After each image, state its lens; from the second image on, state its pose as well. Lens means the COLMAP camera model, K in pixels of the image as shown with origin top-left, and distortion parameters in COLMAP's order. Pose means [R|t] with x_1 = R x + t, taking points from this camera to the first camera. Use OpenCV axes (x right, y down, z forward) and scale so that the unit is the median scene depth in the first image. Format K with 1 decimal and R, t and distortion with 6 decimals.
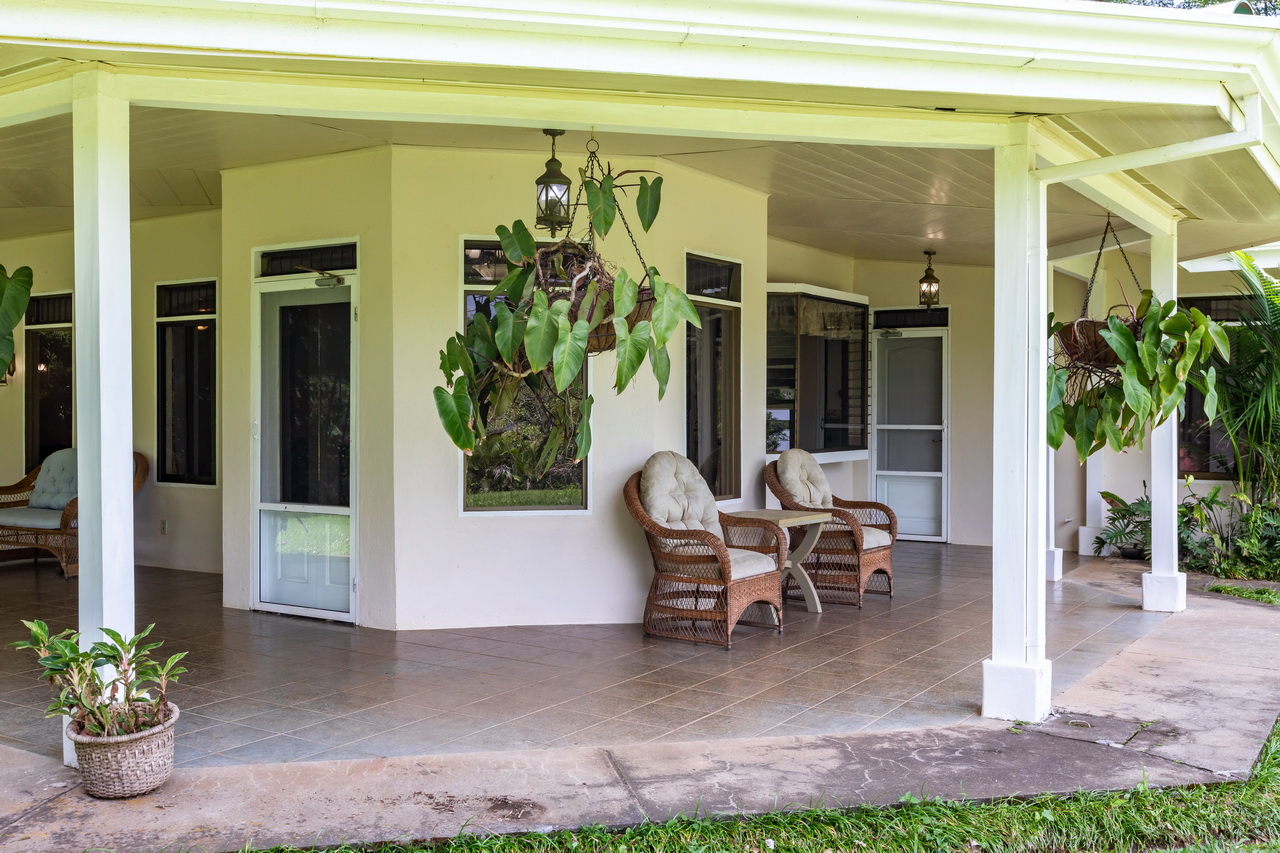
lens RADIAL K [[1239.9, 0, 645.9], [0, 1239.9, 423.6], [0, 0, 1]] dist [-0.007643, 0.000000]
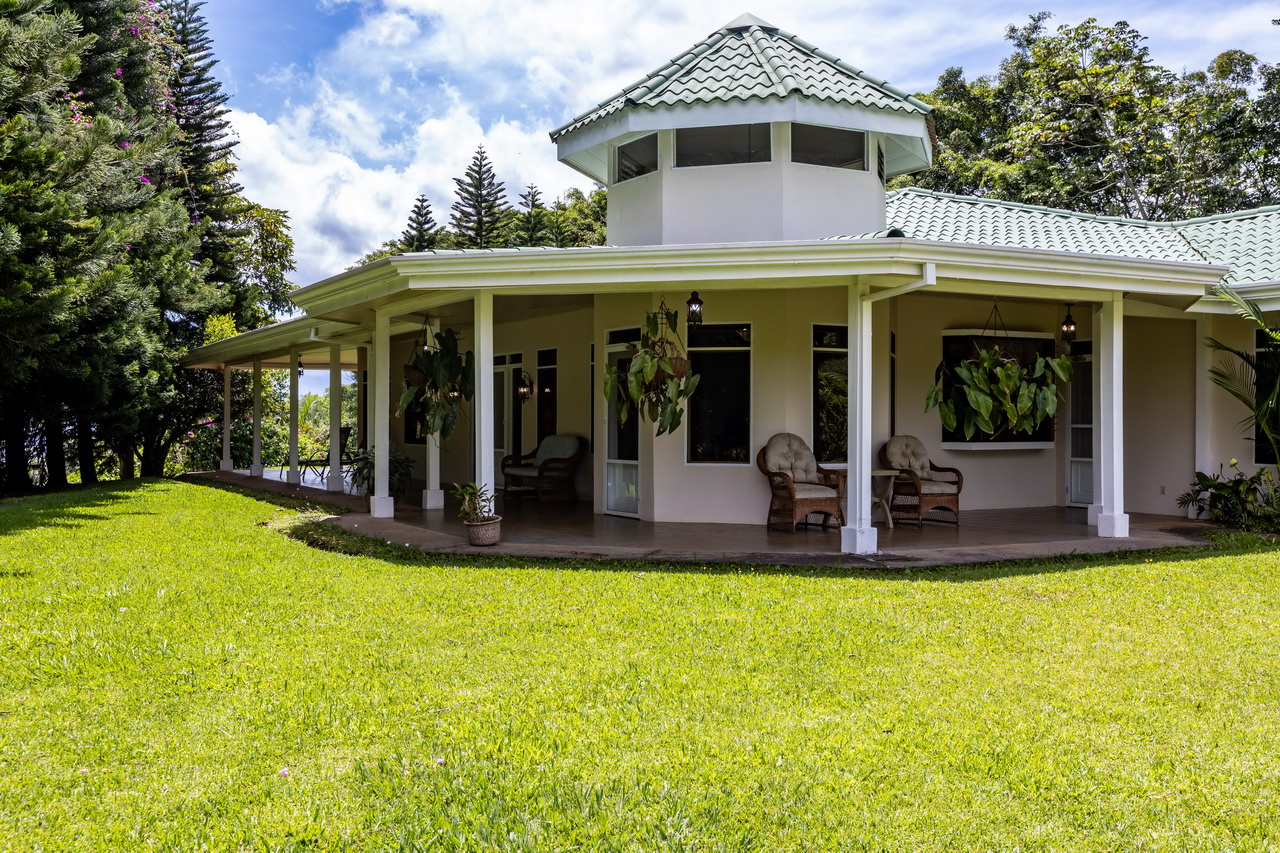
lens RADIAL K [[1239.9, 0, 642.4], [0, 1239.9, 422.7], [0, 0, 1]] dist [-0.007643, 0.000000]
pose [[0.883439, 0.000943, -0.468545, 0.686445], [-0.006198, 0.999934, -0.009674, 0.025561], [0.468504, 0.011451, 0.883387, -0.742197]]
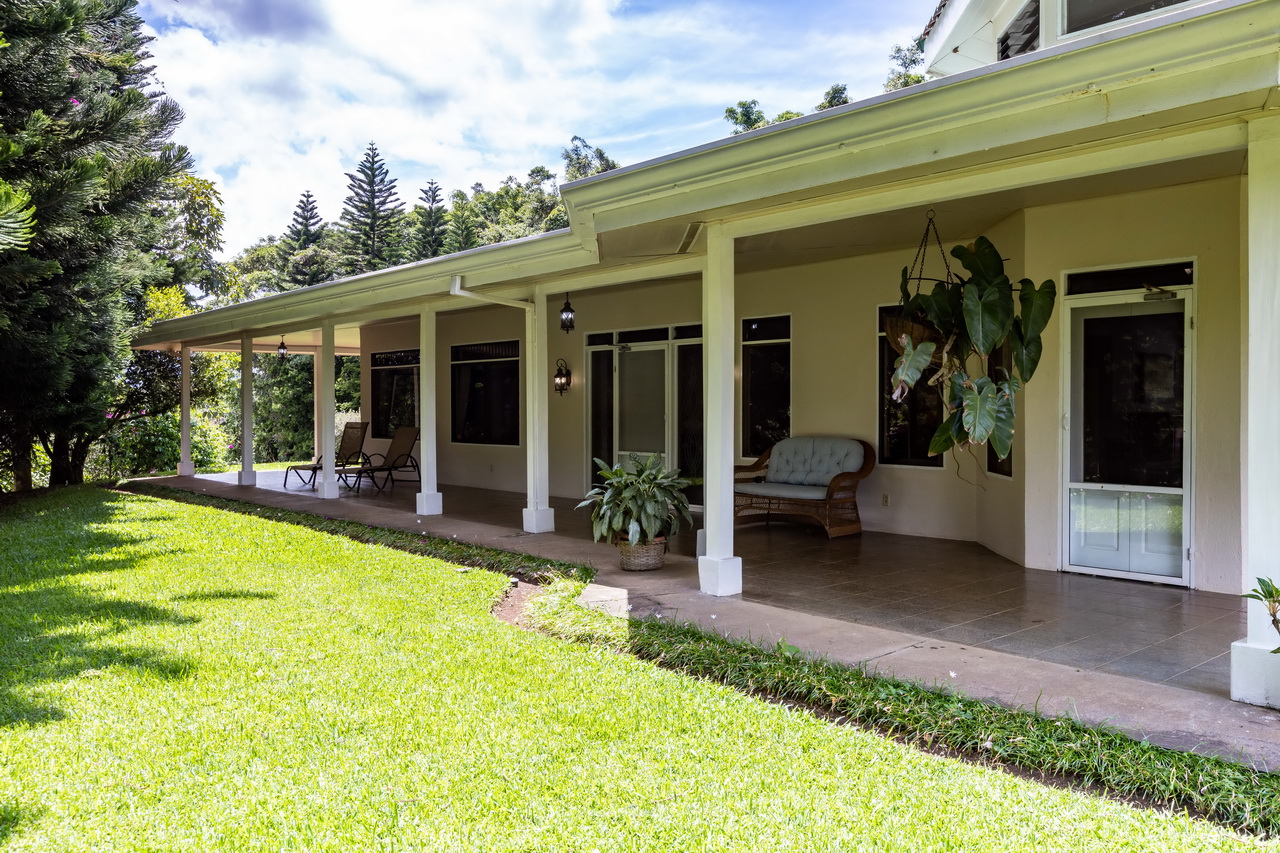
lens RADIAL K [[988.2, 0, 631.6], [0, 988.2, 424.5], [0, 0, 1]] dist [0.006050, 0.007977]
pose [[0.960576, 0.000498, -0.278017, -0.471455], [0.001128, 0.999983, 0.005687, 0.001550], [0.278015, -0.005776, 0.960559, -0.043520]]
